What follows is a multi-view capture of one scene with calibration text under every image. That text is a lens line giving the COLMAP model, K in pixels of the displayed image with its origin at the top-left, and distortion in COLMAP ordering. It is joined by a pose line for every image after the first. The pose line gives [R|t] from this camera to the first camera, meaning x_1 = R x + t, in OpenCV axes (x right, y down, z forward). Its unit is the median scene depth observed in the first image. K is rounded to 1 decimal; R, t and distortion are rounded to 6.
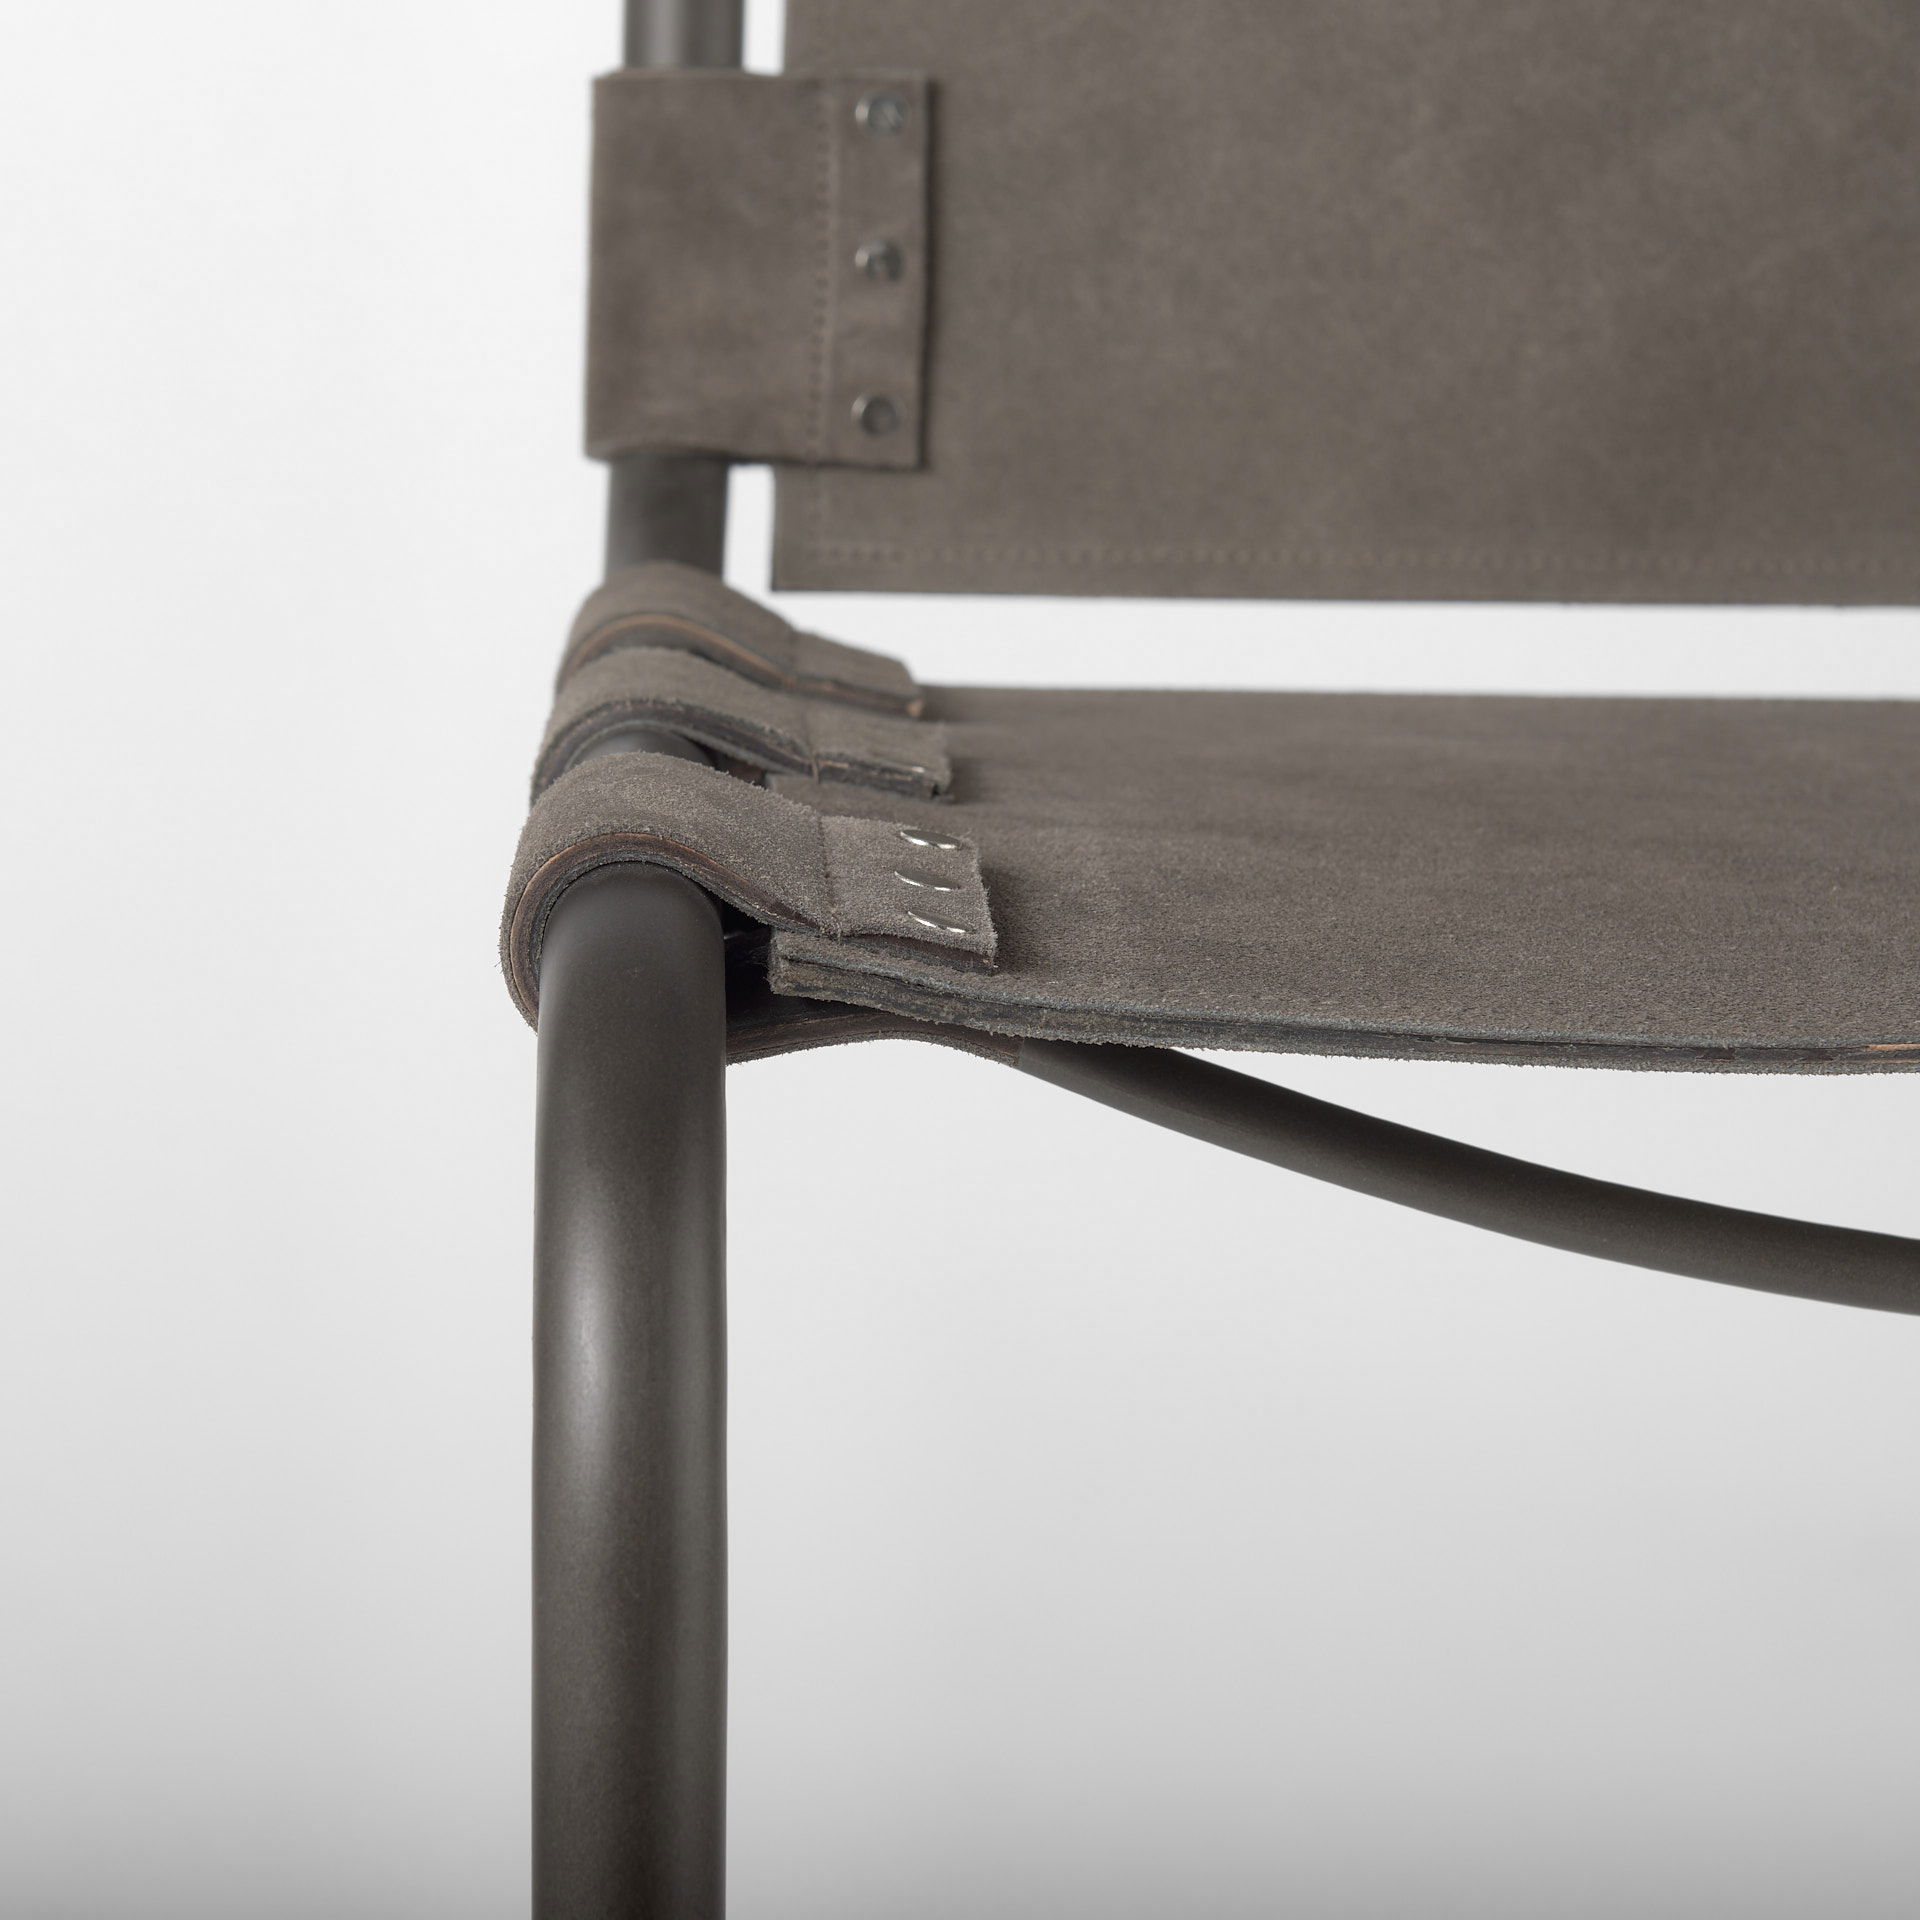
lens RADIAL K [[6555.5, 0, 960.5], [0, 6555.5, 960.0], [0, 0, 1]] dist [0.186820, 0.000000]
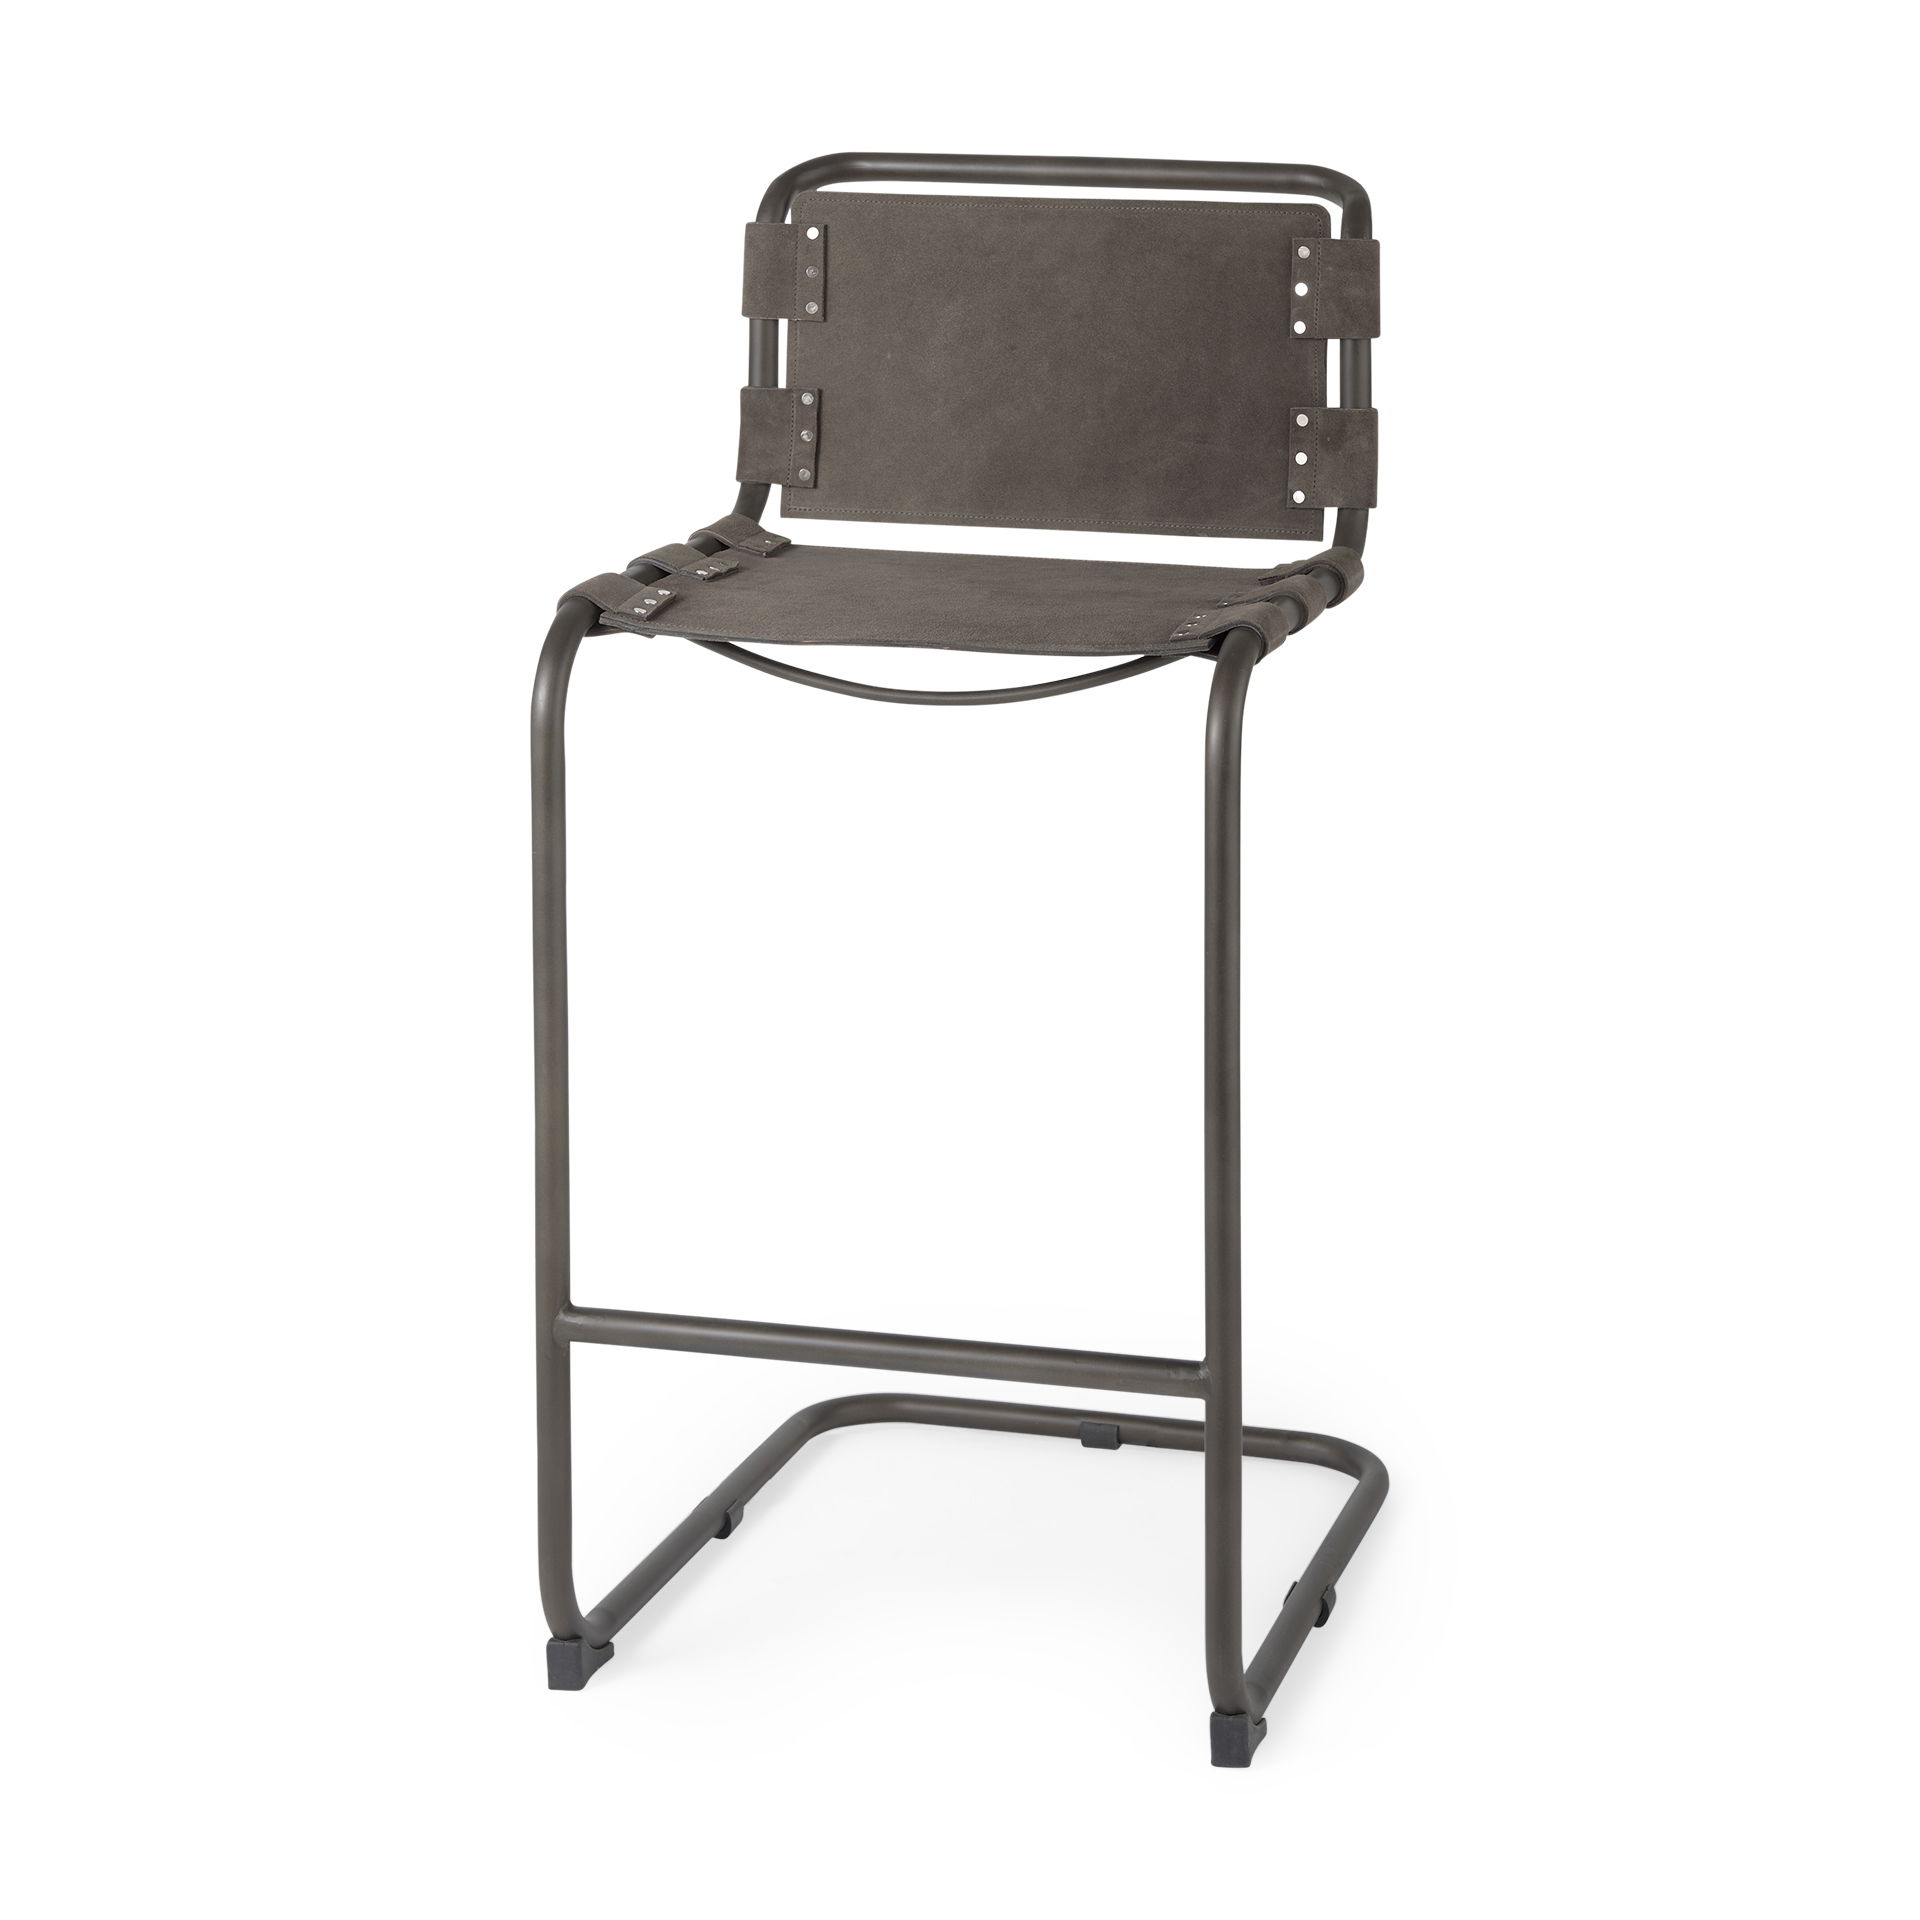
lens RADIAL K [[6555.5, 0, 959.8], [0, 6555.5, 959.9], [0, 0, 1]] dist [0.186820, 0.000000]
pose [[0.921984, 0.061409, -0.382327, 1.600885], [-0.032668, 0.996160, 0.081223, -0.115262], [0.385847, -0.062397, 0.920450, -2.621434]]
